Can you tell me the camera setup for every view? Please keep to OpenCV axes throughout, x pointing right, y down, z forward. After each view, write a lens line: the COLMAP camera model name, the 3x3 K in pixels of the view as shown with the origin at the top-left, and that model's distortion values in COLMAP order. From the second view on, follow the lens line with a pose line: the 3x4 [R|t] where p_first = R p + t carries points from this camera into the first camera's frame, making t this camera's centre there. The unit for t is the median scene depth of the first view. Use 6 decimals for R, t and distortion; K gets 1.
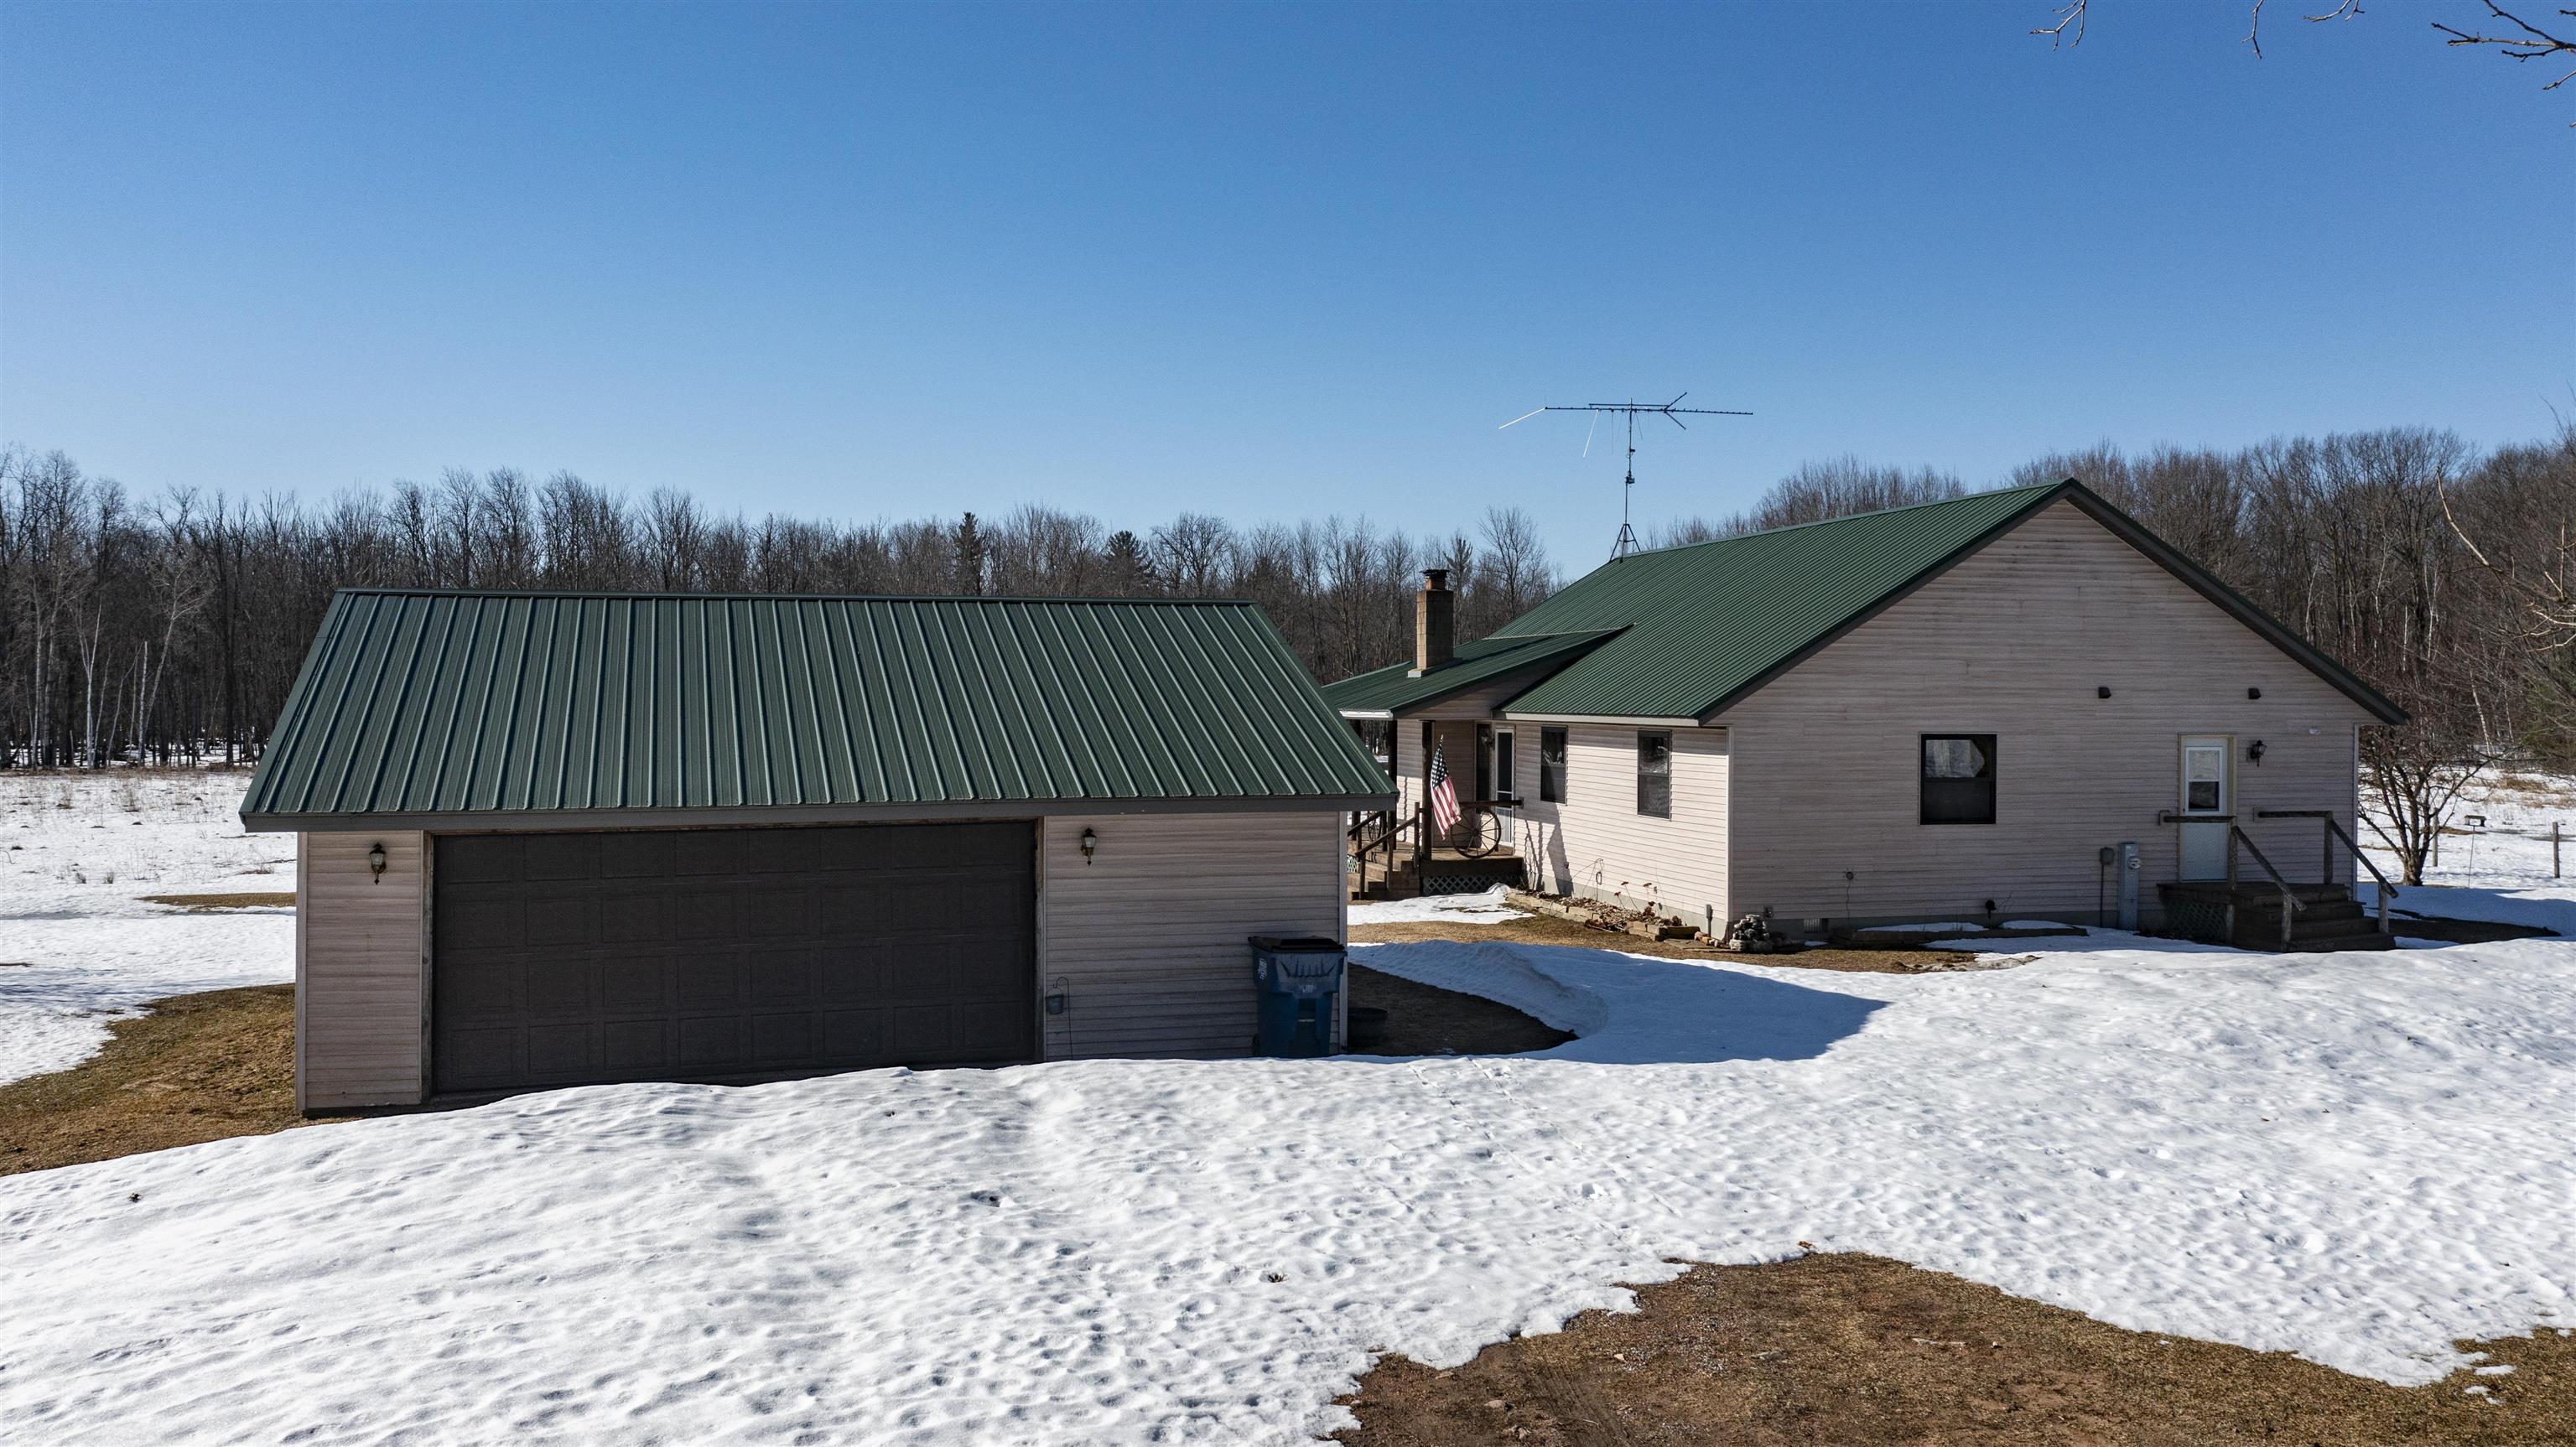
lens RADIAL K [[2055.8, 0, 1296.4], [0, 2055.8, 729.7], [0, 0, 1]] dist [-0.024939, 0.010316]
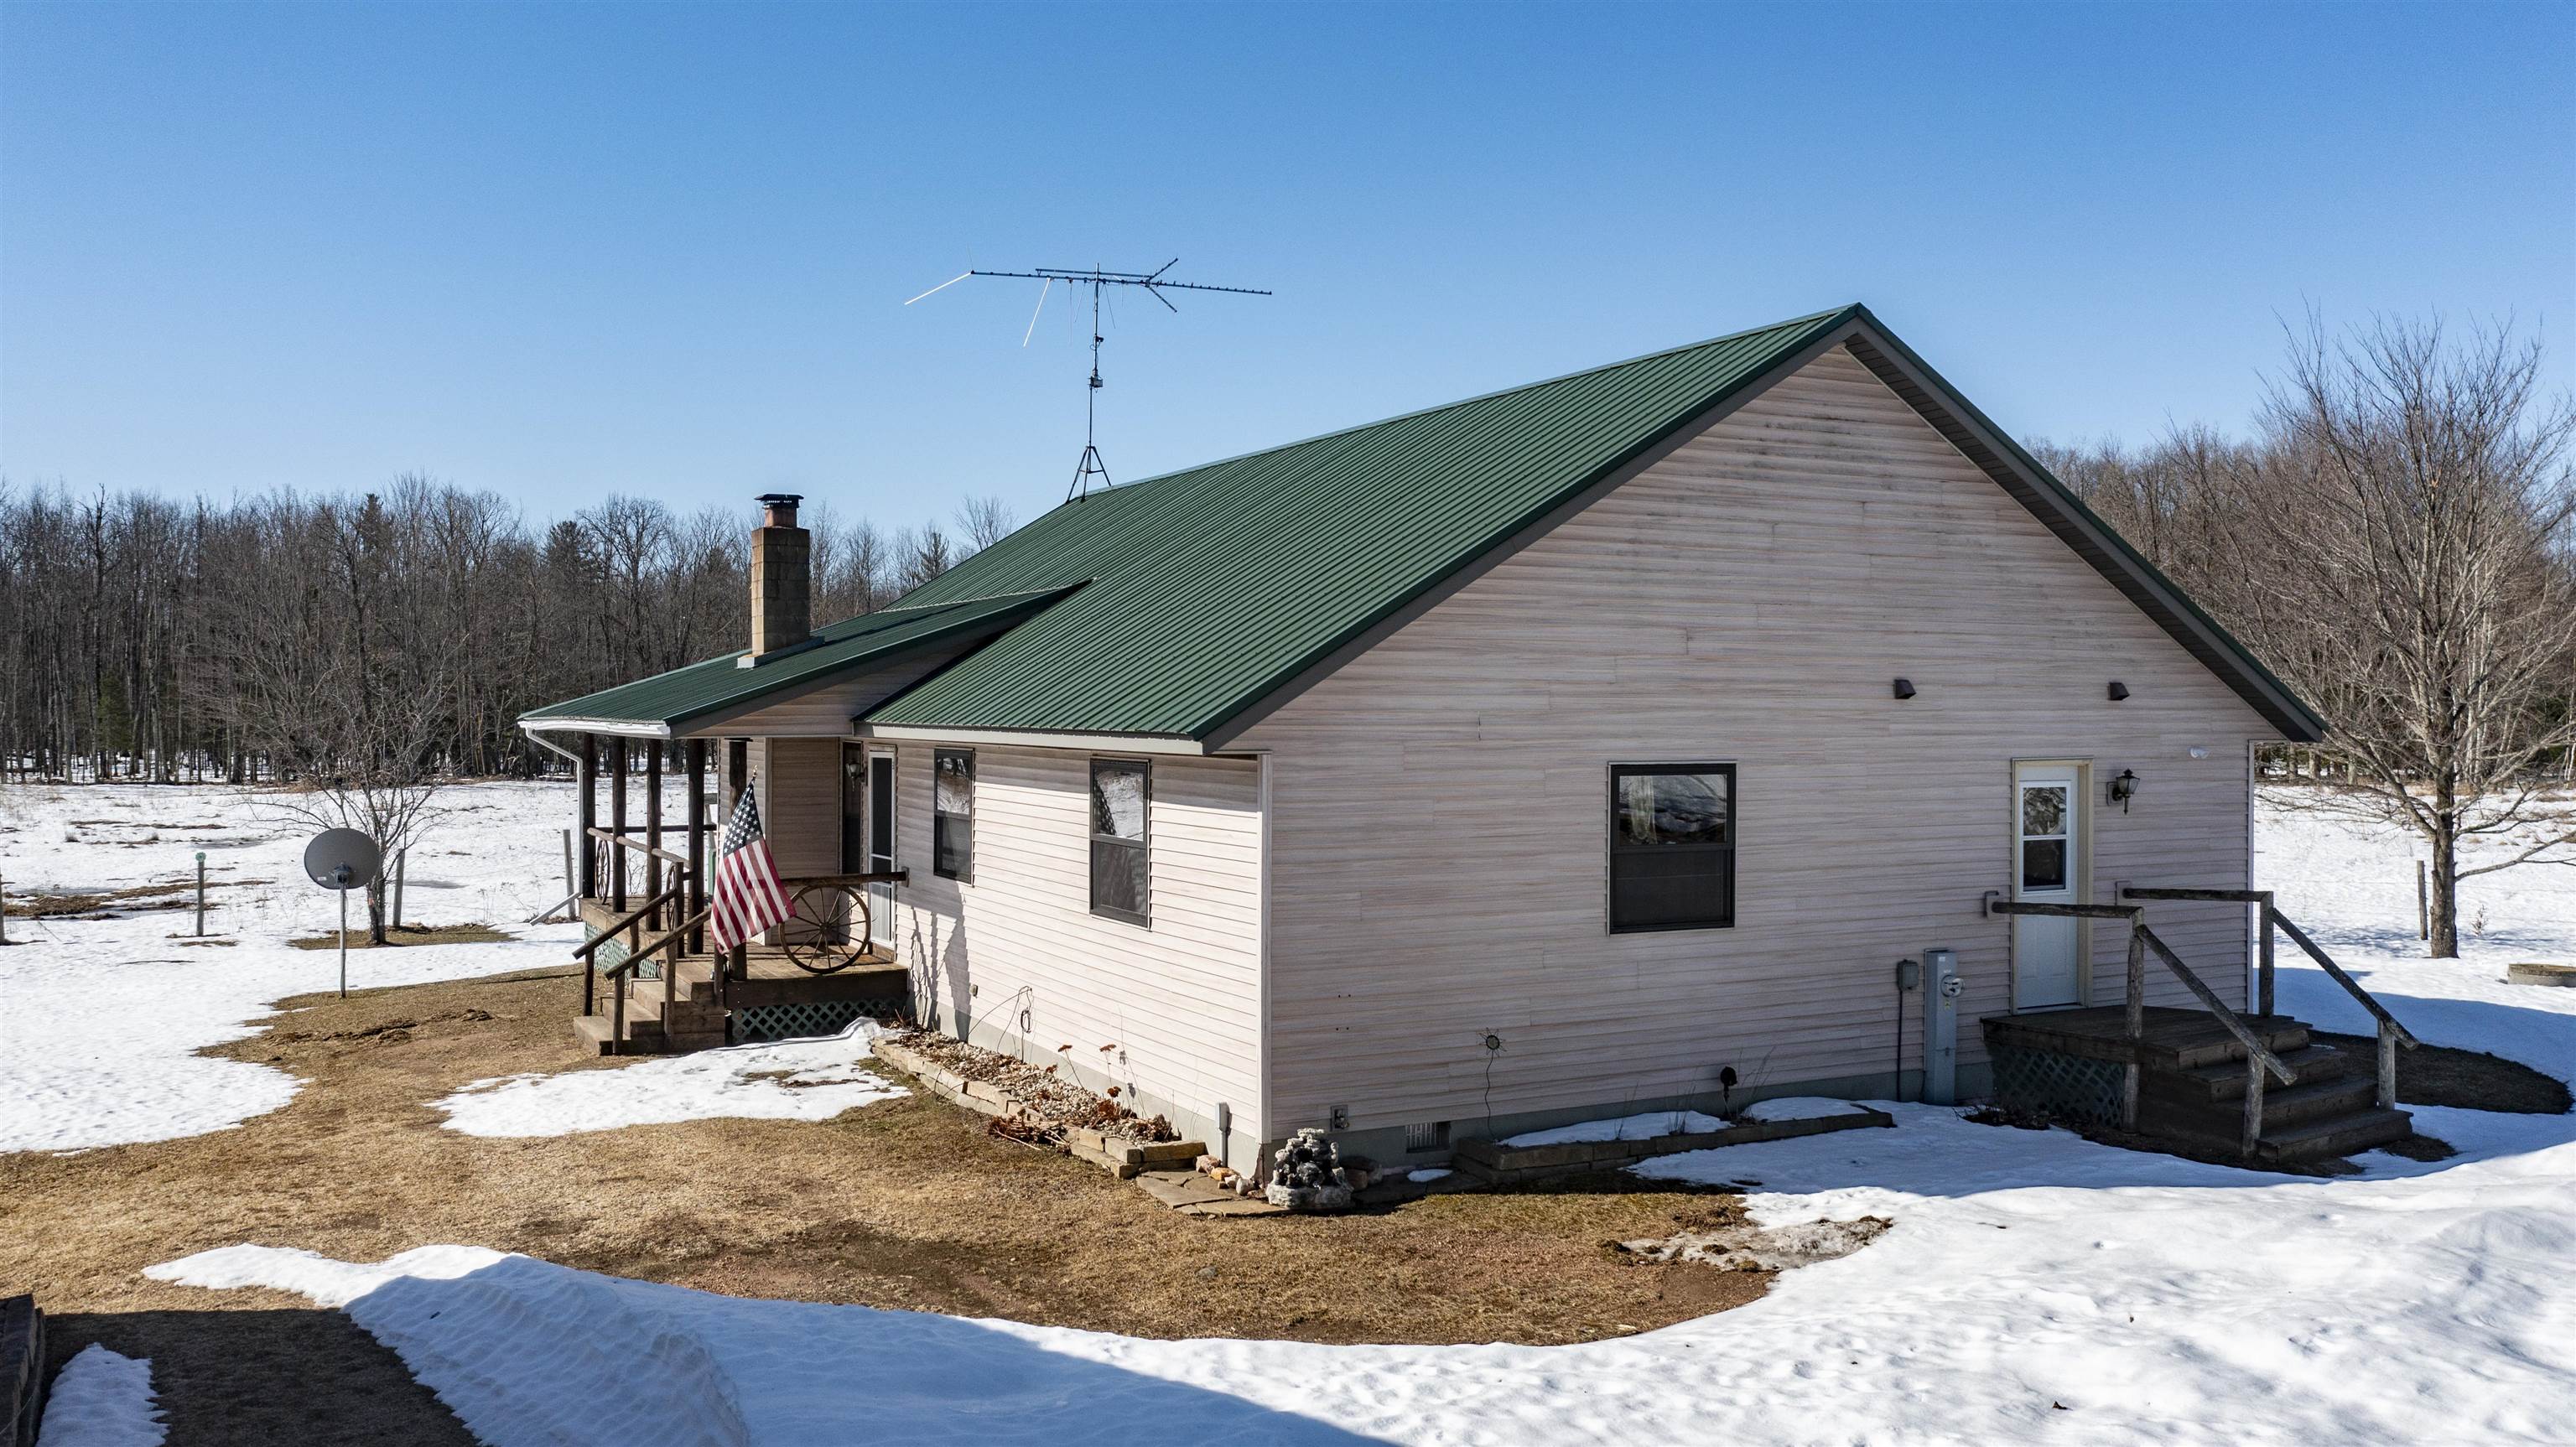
lens RADIAL K [[2055.8, 0, 1296.4], [0, 2055.8, 729.7], [0, 0, 1]] dist [-0.024939, 0.010316]
pose [[0.970145, -0.003398, 0.242503, 0.091680], [0.004277, 0.999986, -0.003098, -0.005641], [-0.242489, 0.004042, 0.970146, 0.483243]]
